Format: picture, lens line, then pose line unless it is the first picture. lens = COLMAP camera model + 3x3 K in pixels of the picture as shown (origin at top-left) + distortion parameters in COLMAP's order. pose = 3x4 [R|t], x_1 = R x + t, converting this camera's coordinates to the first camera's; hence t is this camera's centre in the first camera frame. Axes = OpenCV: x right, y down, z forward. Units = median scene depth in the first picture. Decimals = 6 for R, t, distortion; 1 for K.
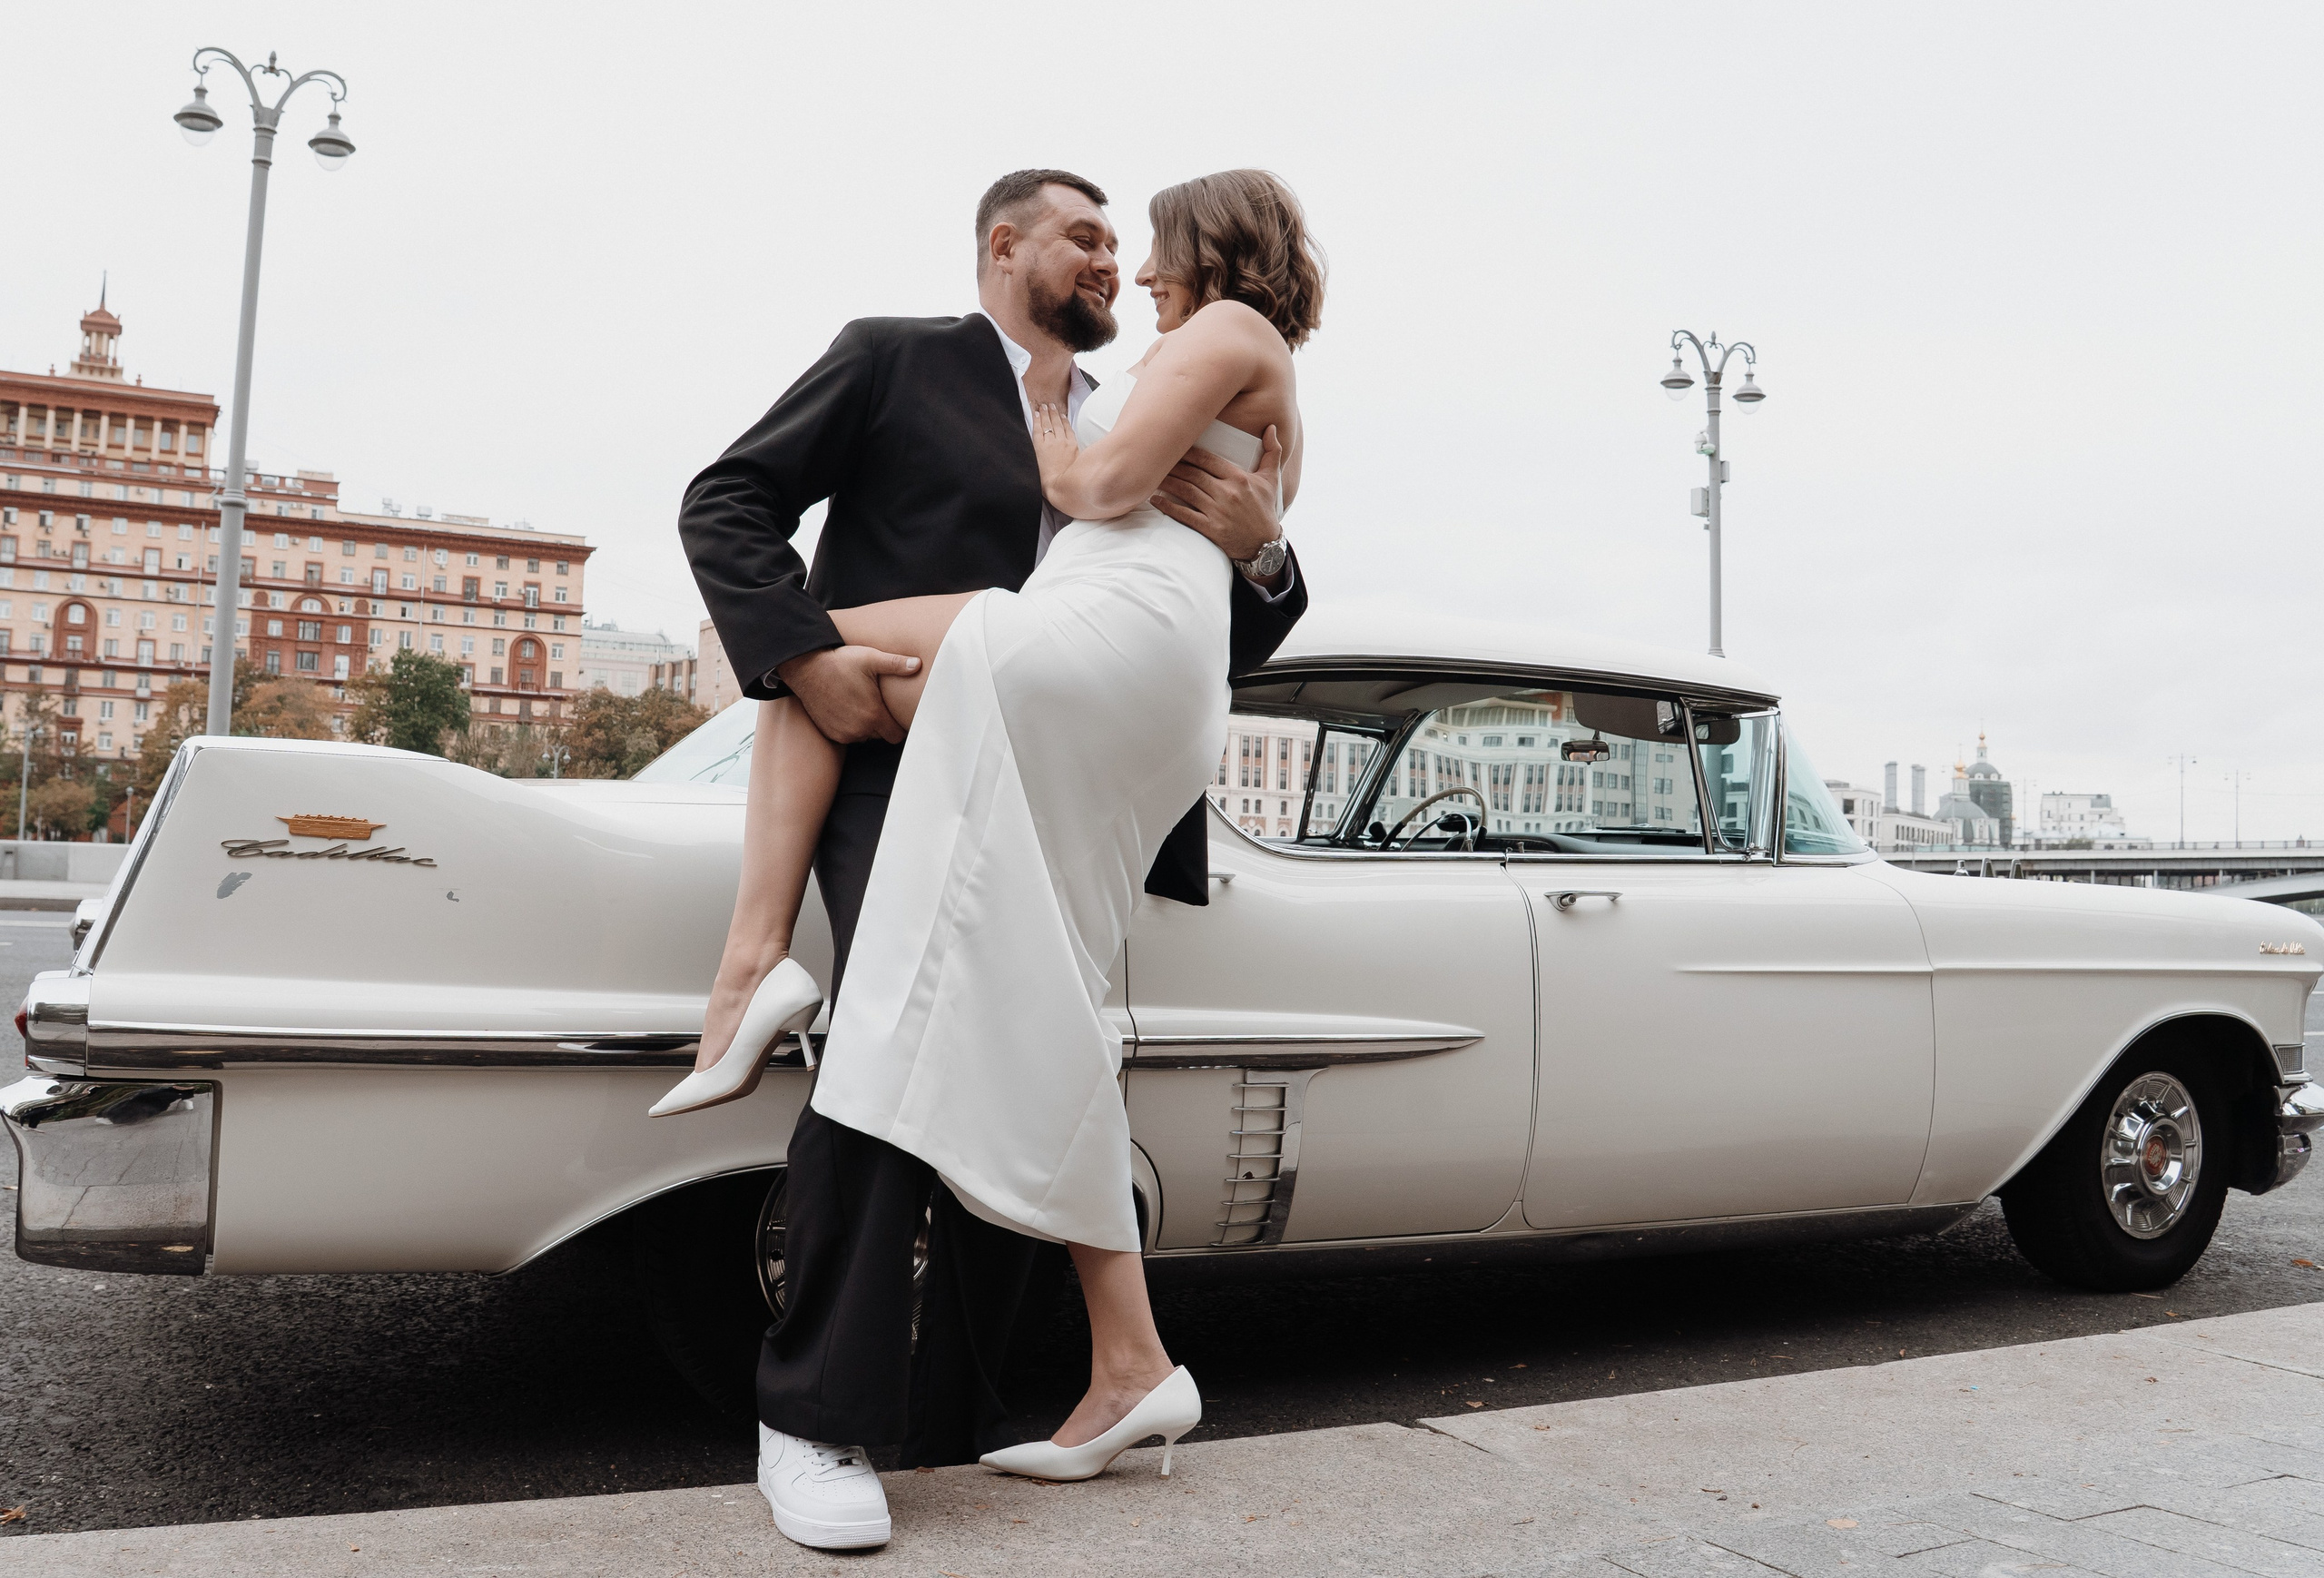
lens RADIAL K [[1800.8, 0, 995.4], [0, 1800.8, 788.9], [0, 0, 1]] dist [-0.120168, 0.051942]
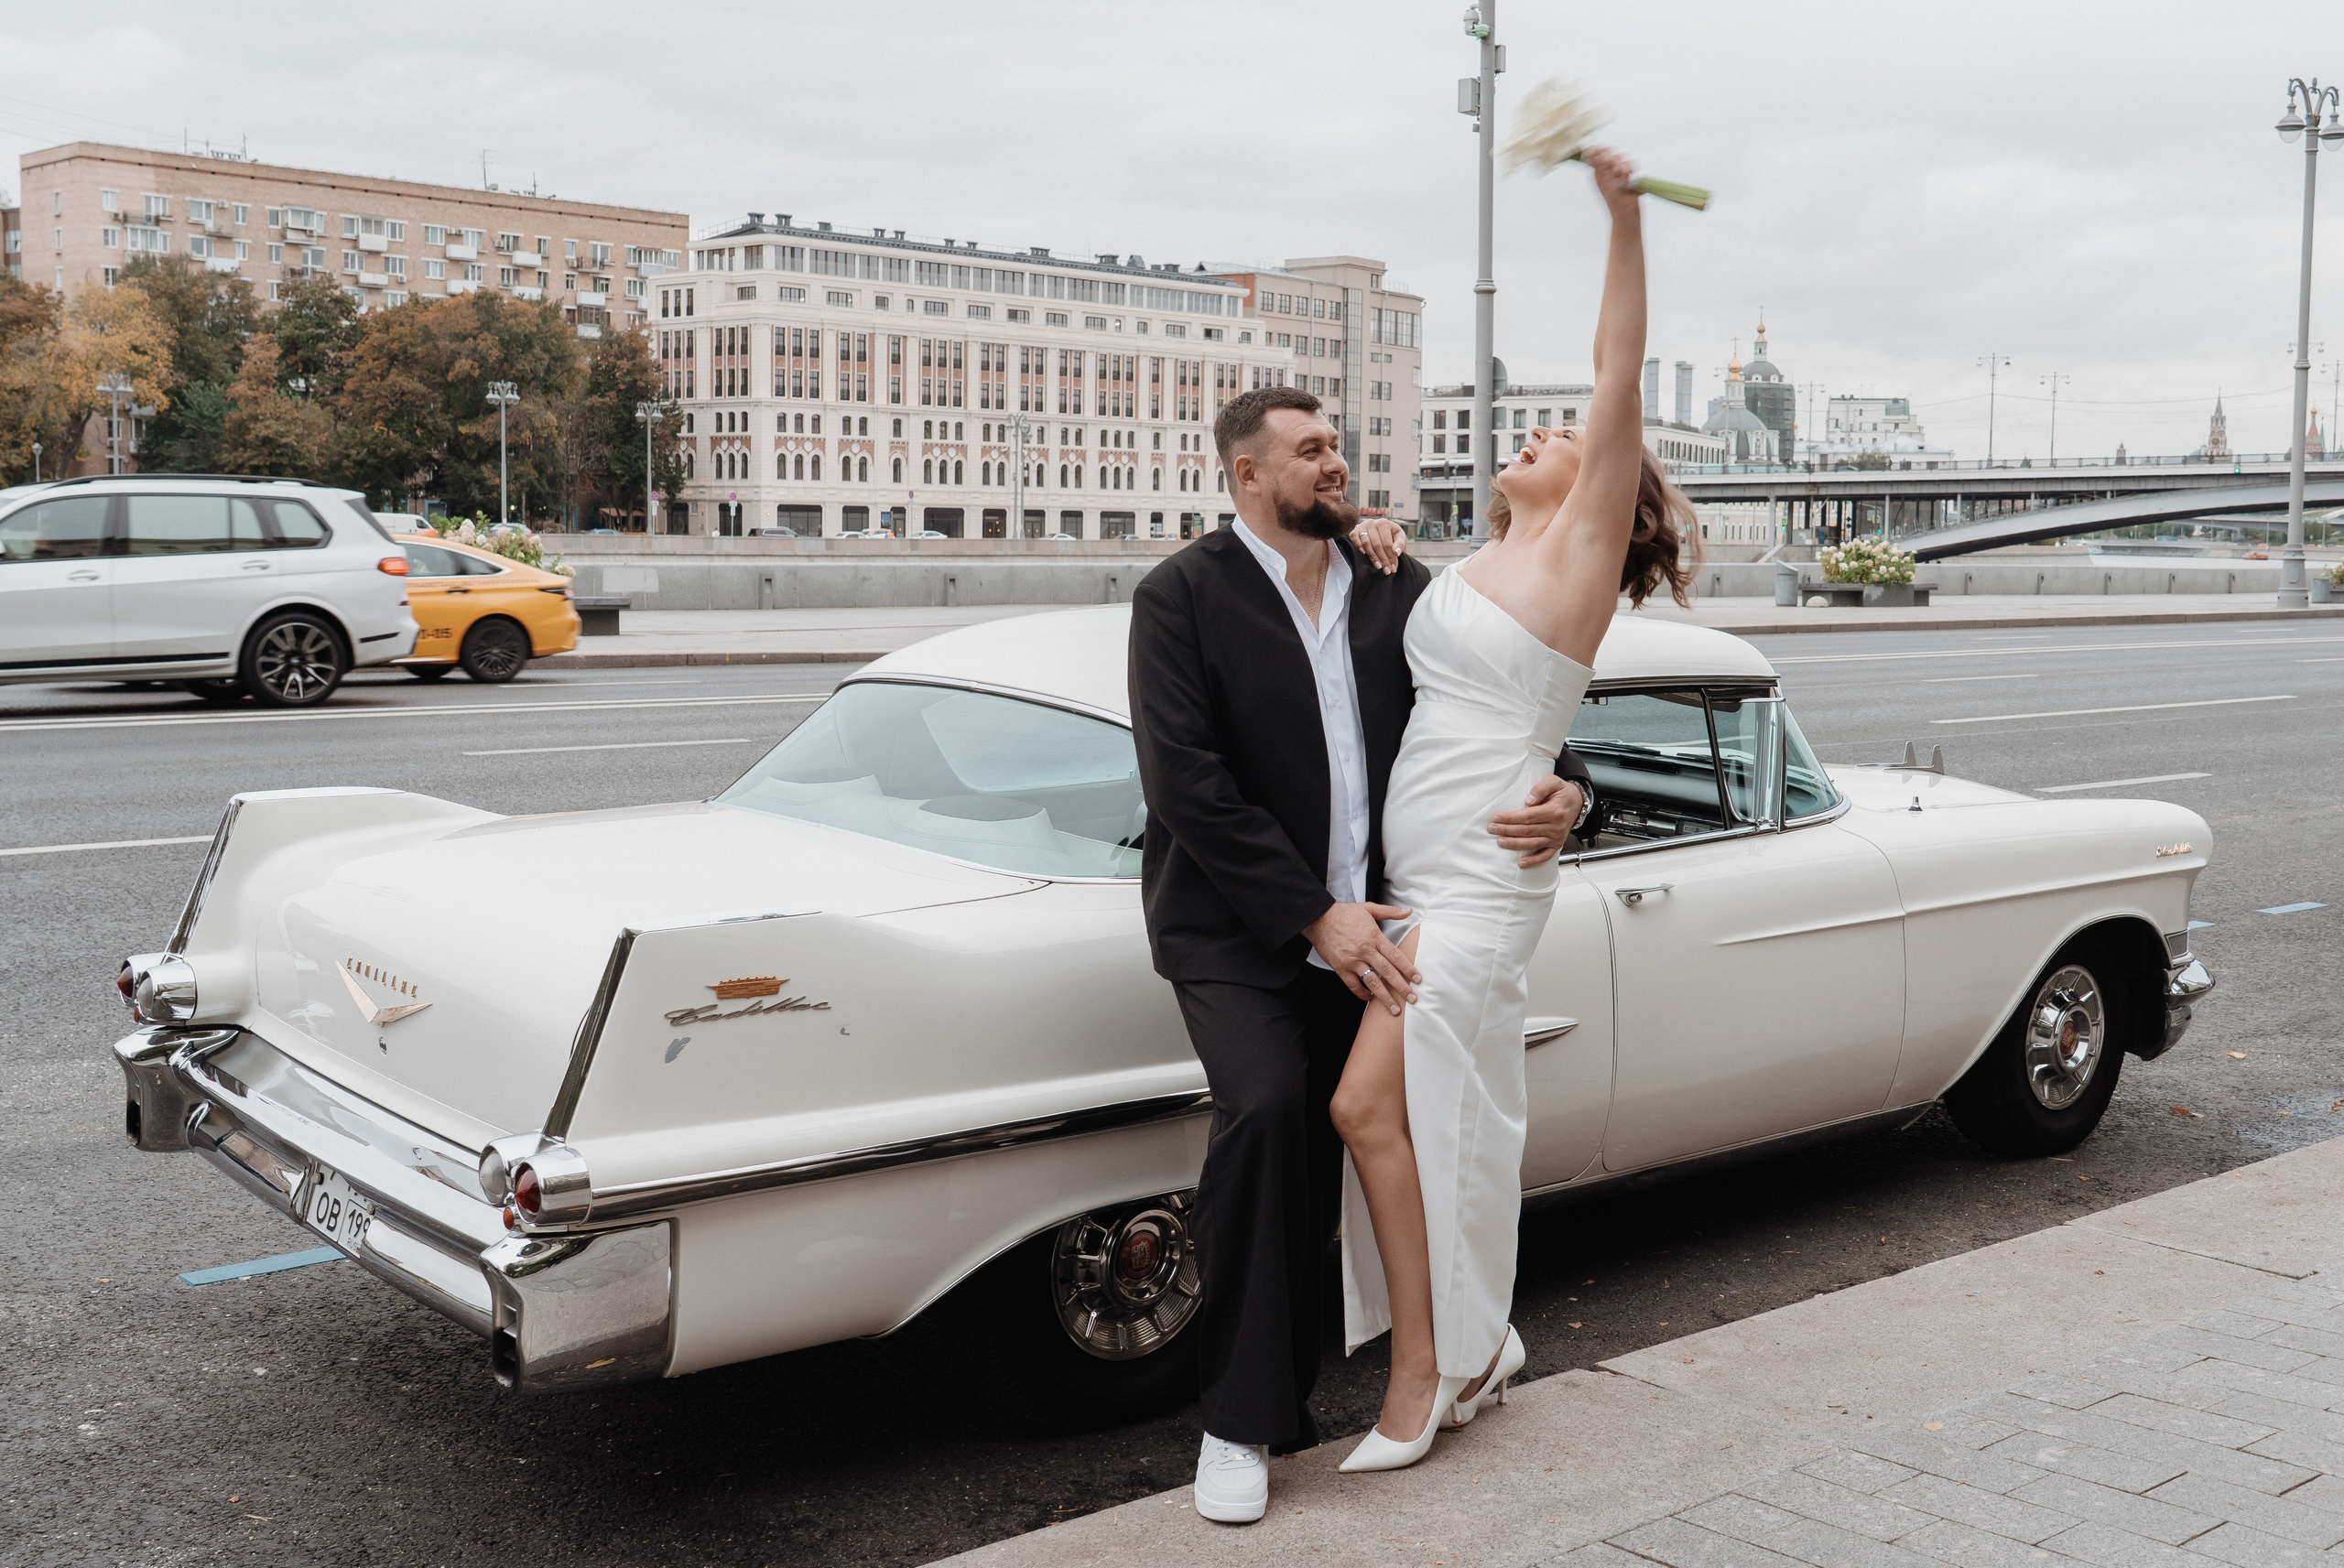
lens RADIAL K [[2341.0, 0, 1171.9], [0, 2341.0, 716.5], [0, 0, 1]] dist [0.012641, 0.029402]
pose [[0.963480, -0.047554, 0.263523, -0.475638], [0.013270, 0.991375, 0.130381, -0.331432], [-0.267451, -0.122123, 0.955801, -0.489984]]
